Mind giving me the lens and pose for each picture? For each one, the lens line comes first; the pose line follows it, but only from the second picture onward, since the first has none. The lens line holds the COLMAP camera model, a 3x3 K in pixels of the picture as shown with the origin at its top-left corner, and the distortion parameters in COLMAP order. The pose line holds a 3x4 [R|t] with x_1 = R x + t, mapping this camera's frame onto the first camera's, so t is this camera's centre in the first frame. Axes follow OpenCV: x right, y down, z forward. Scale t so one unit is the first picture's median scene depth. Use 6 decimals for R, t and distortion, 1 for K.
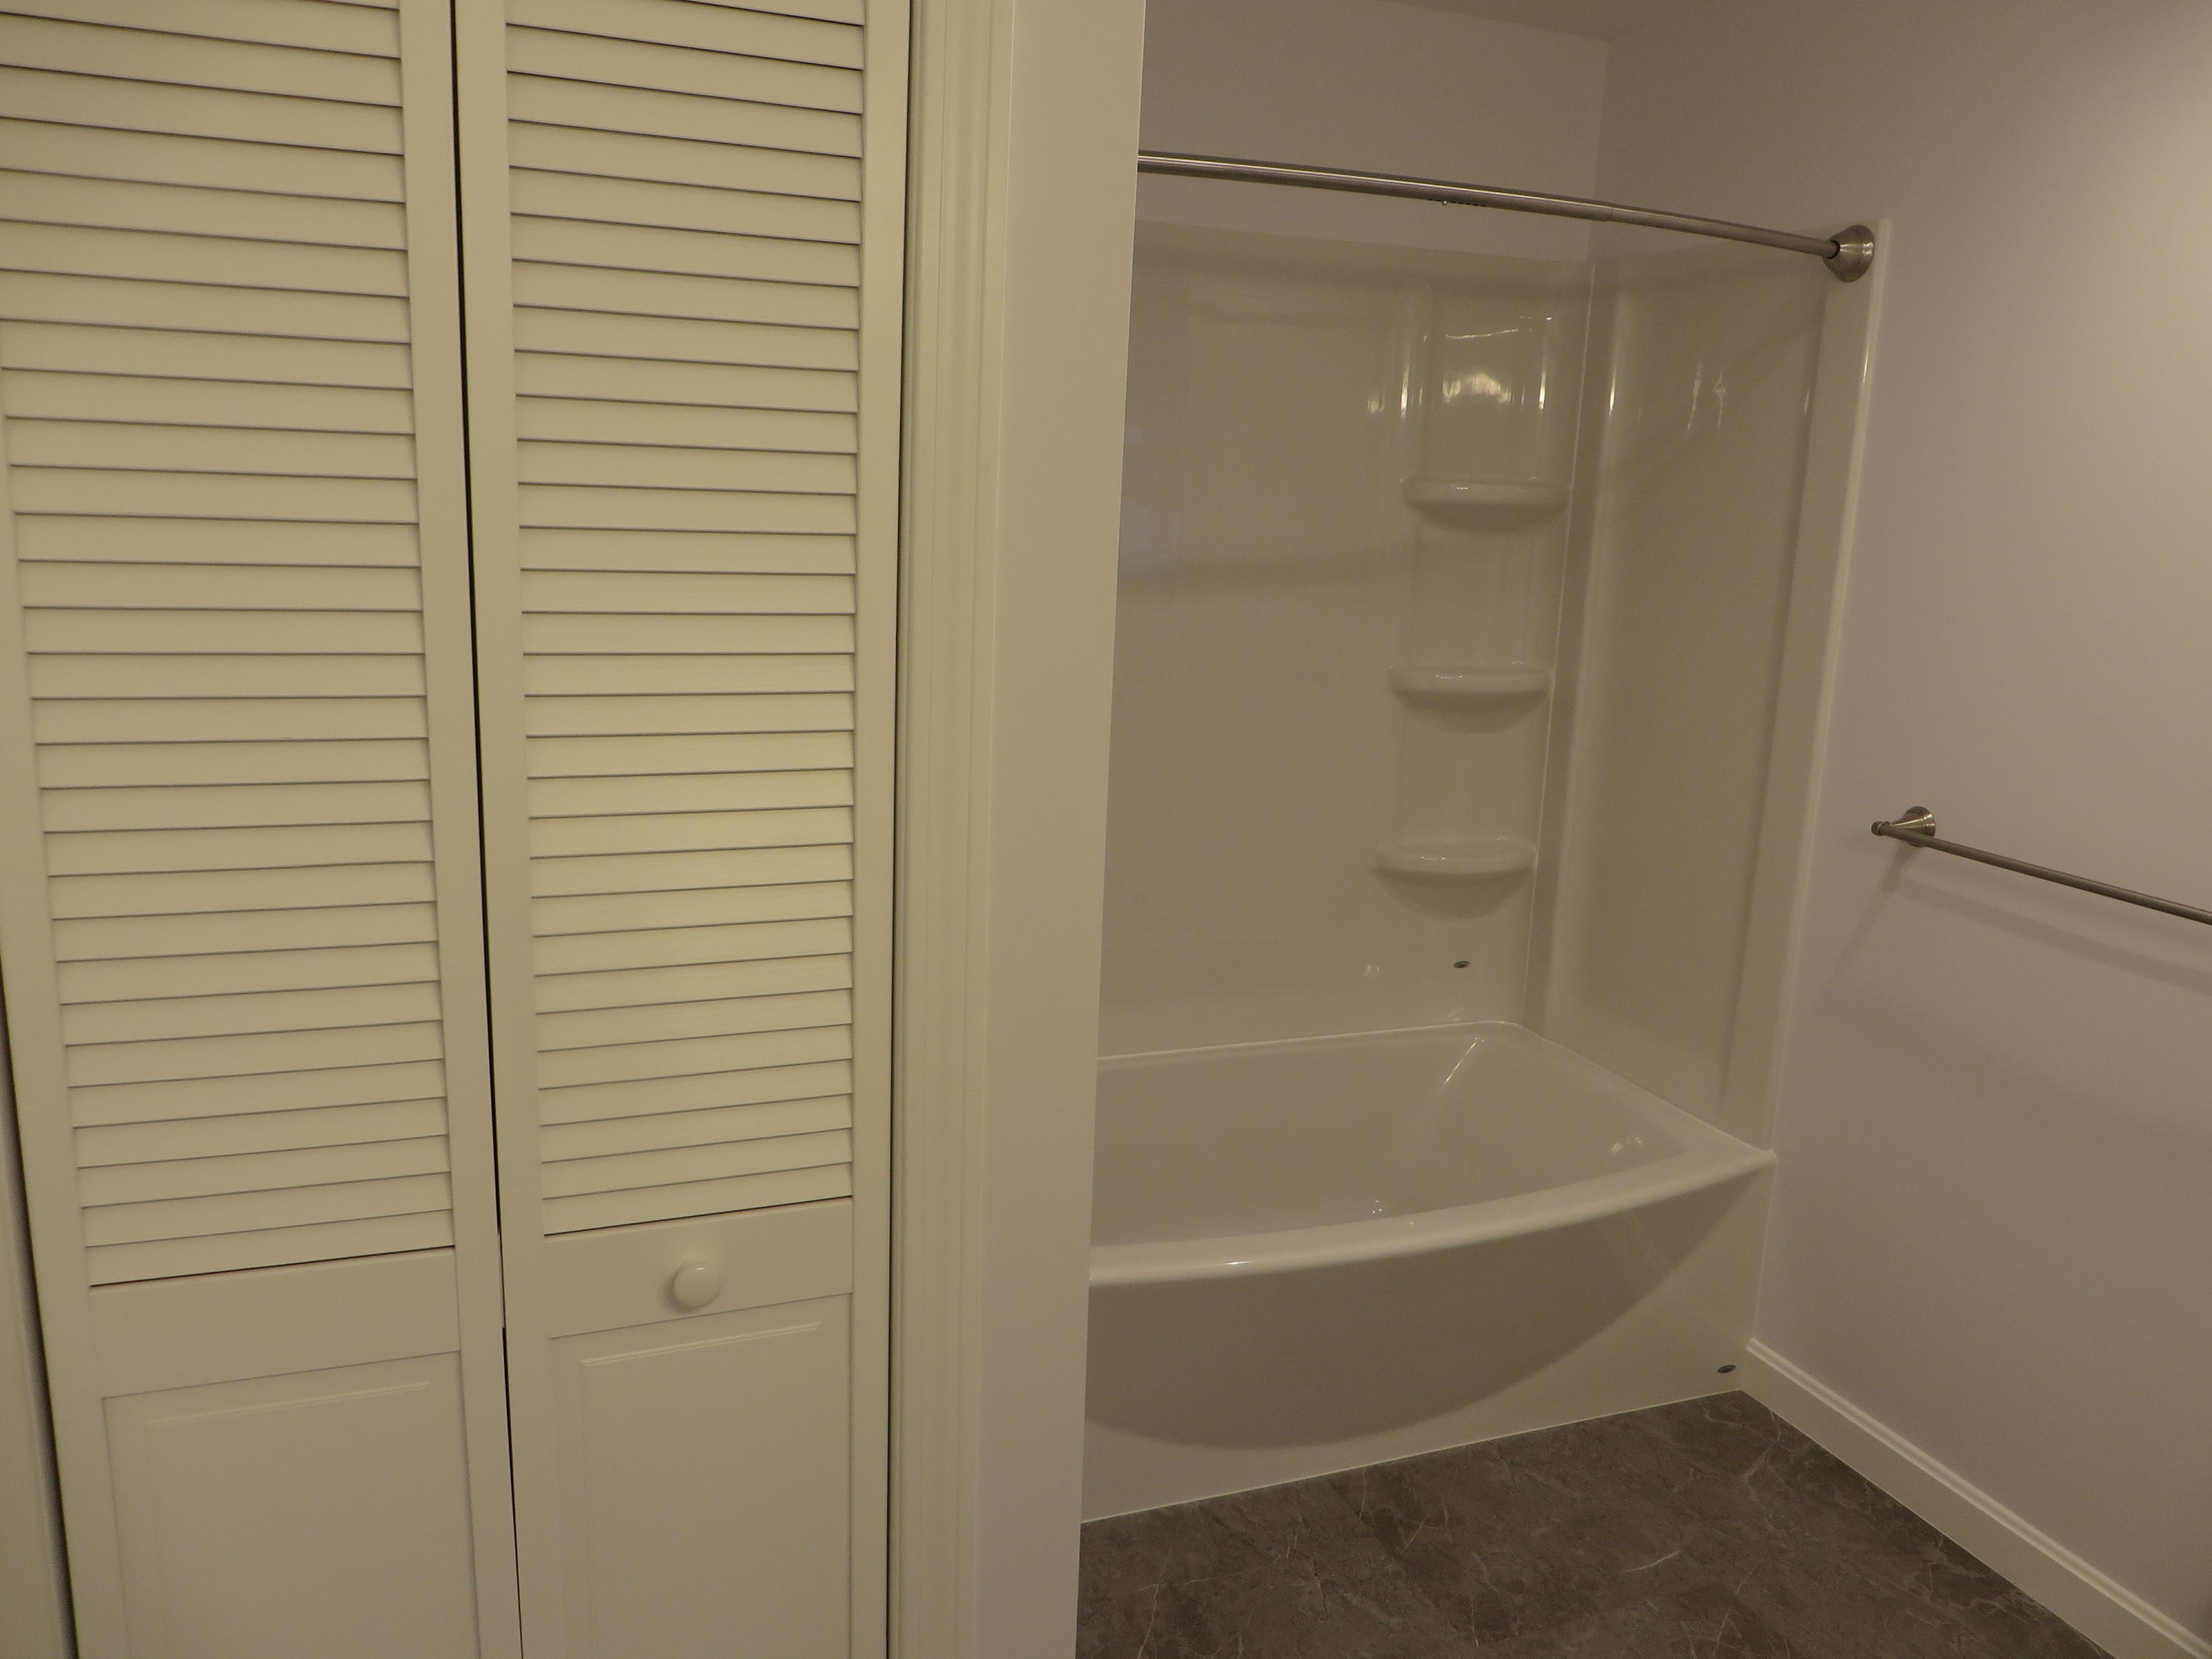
lens RADIAL K [[1652.9, 0, 1100.2], [0, 1652.9, 836.3], [0, 0, 1]] dist [0.025306, -0.021061]
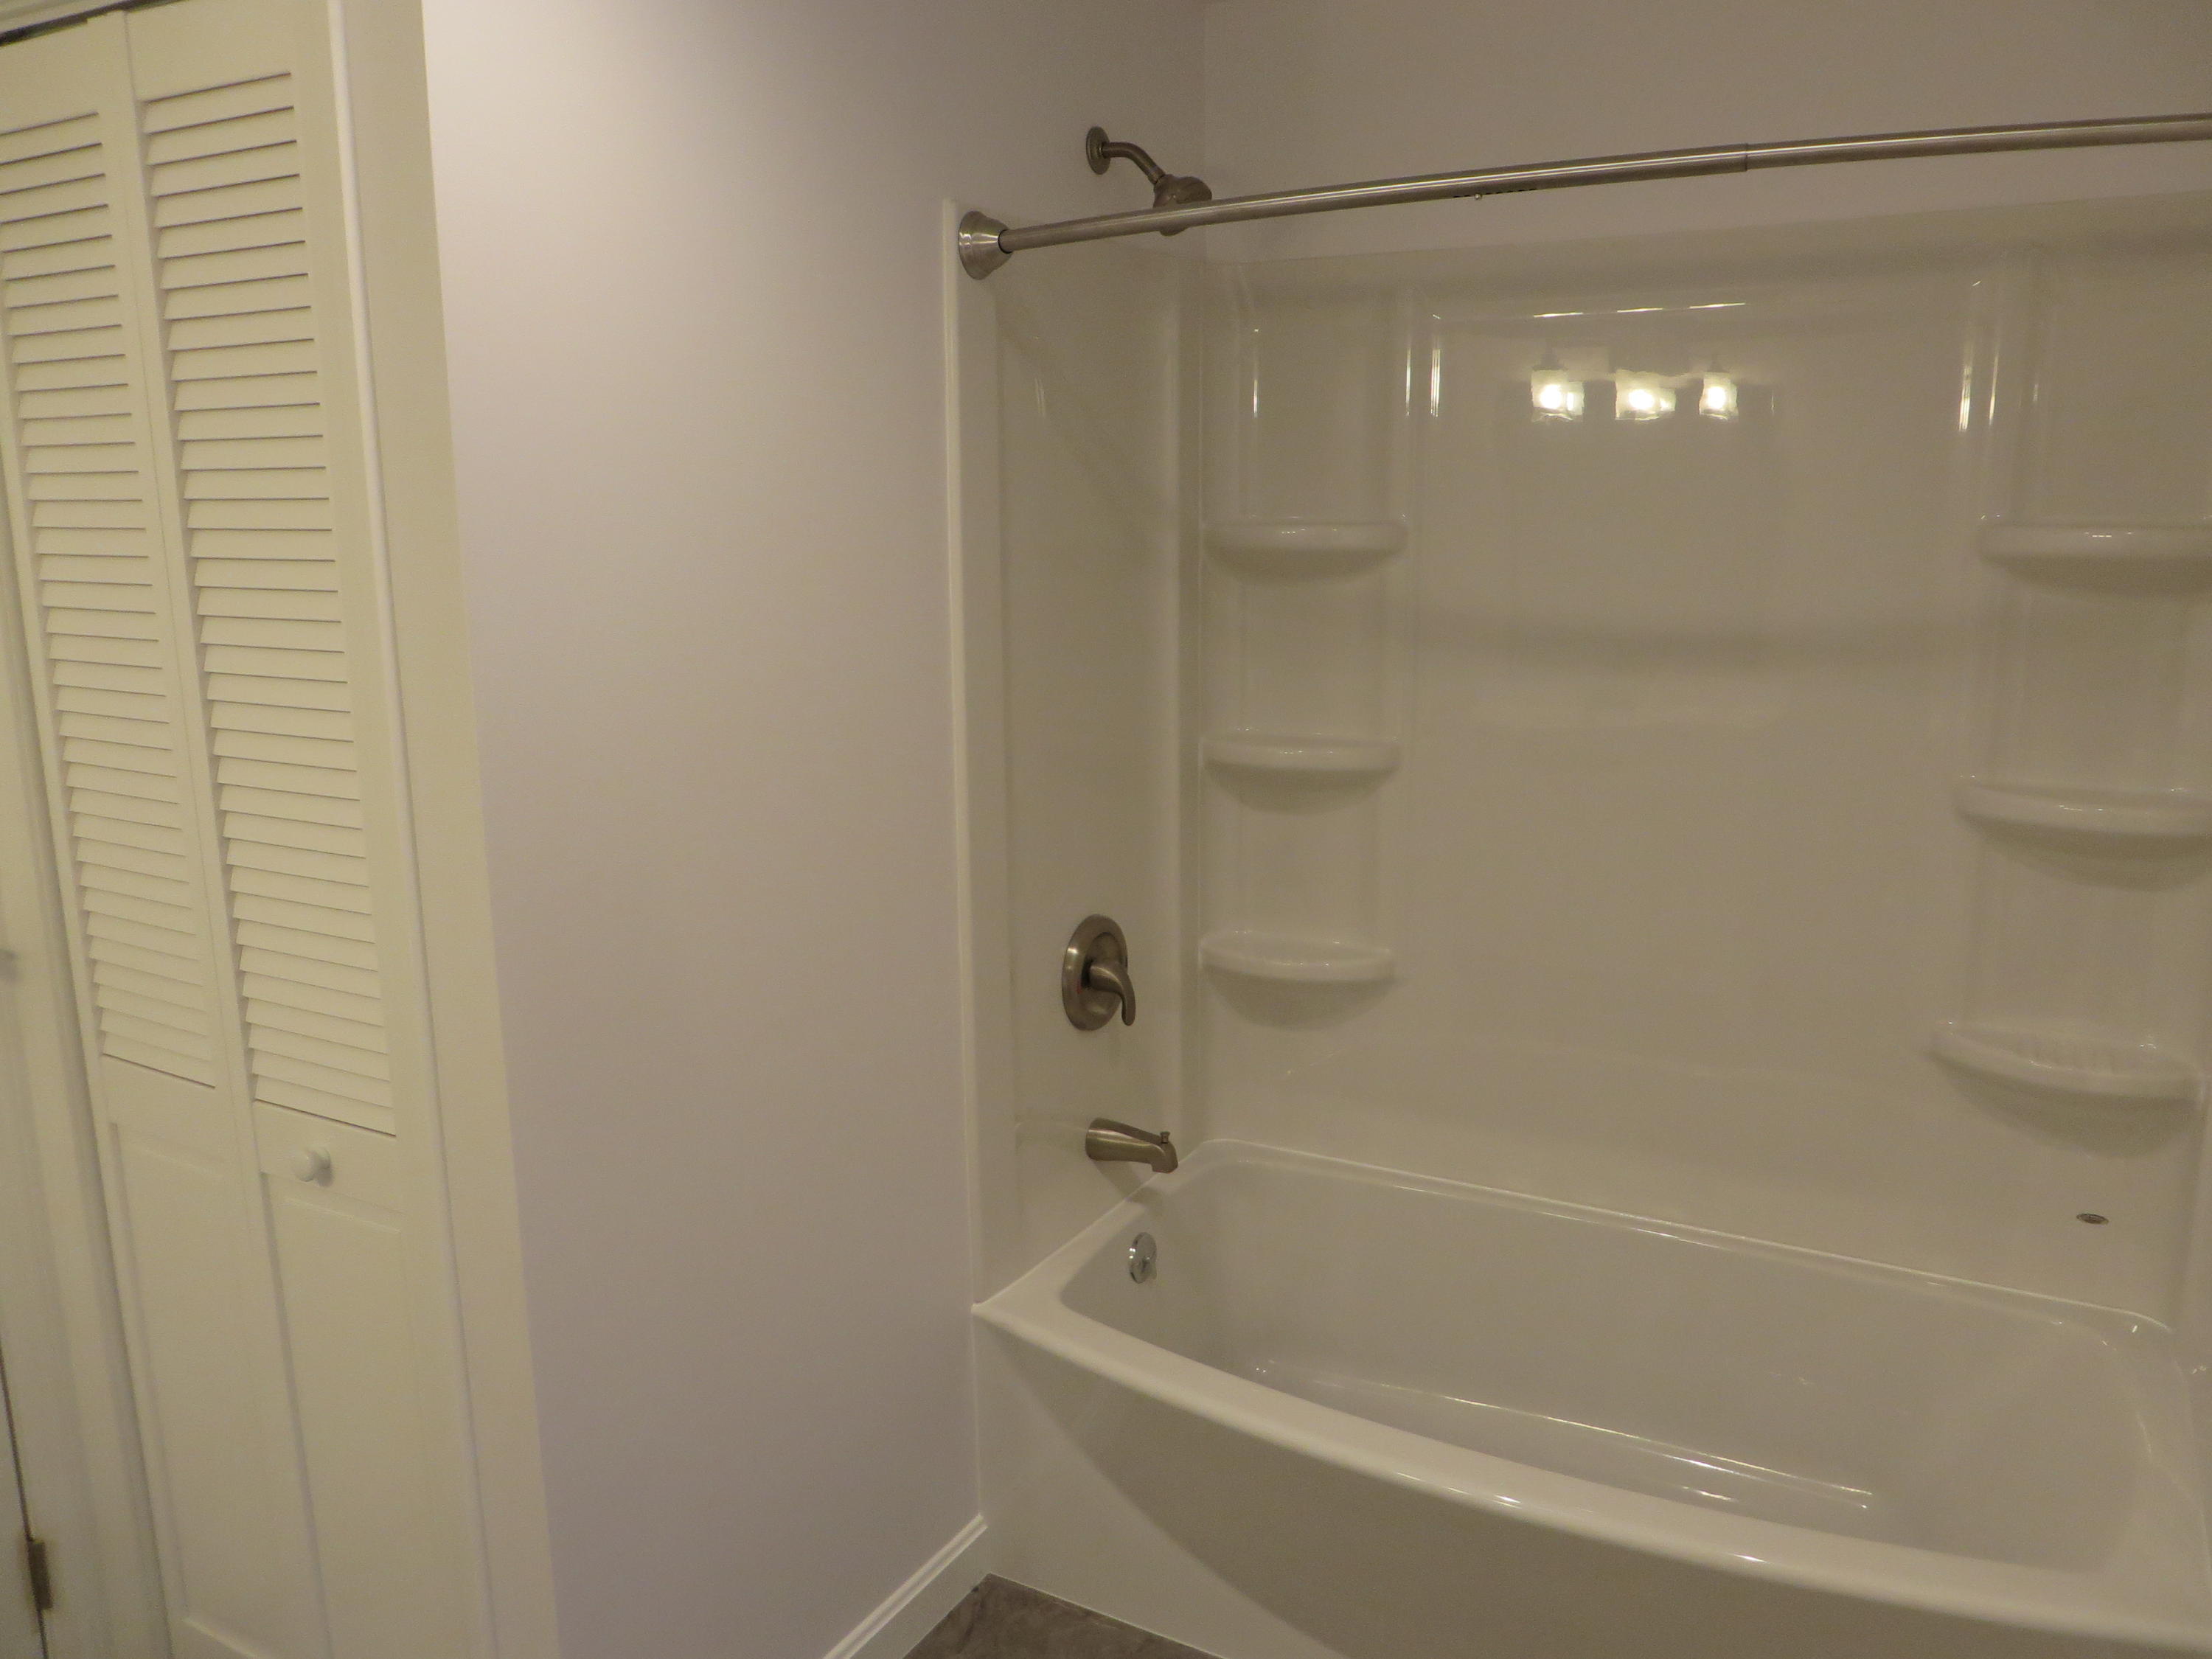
lens RADIAL K [[1652.9, 0, 1104.3], [0, 1652.9, 823.1], [0, 0, 1]] dist [0.025306, -0.021061]
pose [[0.642376, 0.107794, -0.758771, 0.486700], [-0.137976, 0.990148, 0.023854, -0.050907], [0.753867, 0.089369, 0.650921, 0.247283]]
